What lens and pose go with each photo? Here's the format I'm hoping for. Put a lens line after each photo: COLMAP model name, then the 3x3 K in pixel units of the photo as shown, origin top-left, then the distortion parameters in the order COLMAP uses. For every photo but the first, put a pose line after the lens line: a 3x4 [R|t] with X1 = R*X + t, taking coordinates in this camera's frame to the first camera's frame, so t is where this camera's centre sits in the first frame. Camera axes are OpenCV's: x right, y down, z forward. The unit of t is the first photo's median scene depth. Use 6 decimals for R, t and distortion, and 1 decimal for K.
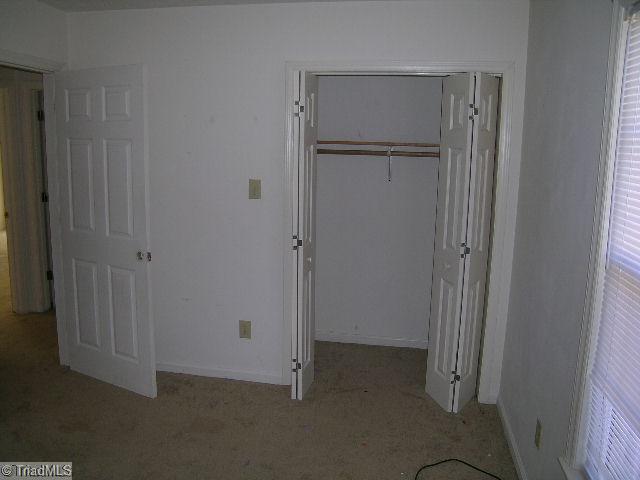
lens RADIAL K [[523.2, 0, 320.0], [0, 523.2, 240.0], [0, 0, 1]] dist [-0.008580, -0.002262]
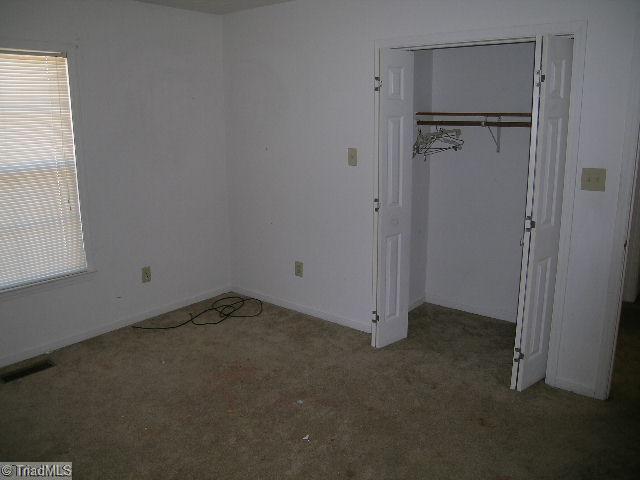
lens RADIAL K [[528.4, 0, 320.4], [0, 528.4, 228.3], [0, 0, 1]] dist [0.001931, -0.000976]
pose [[0.872022, 0.083557, -0.482282, 0.376617], [-0.075131, 0.996494, 0.036799, 0.021127], [0.483666, 0.004145, 0.875243, -0.036676]]
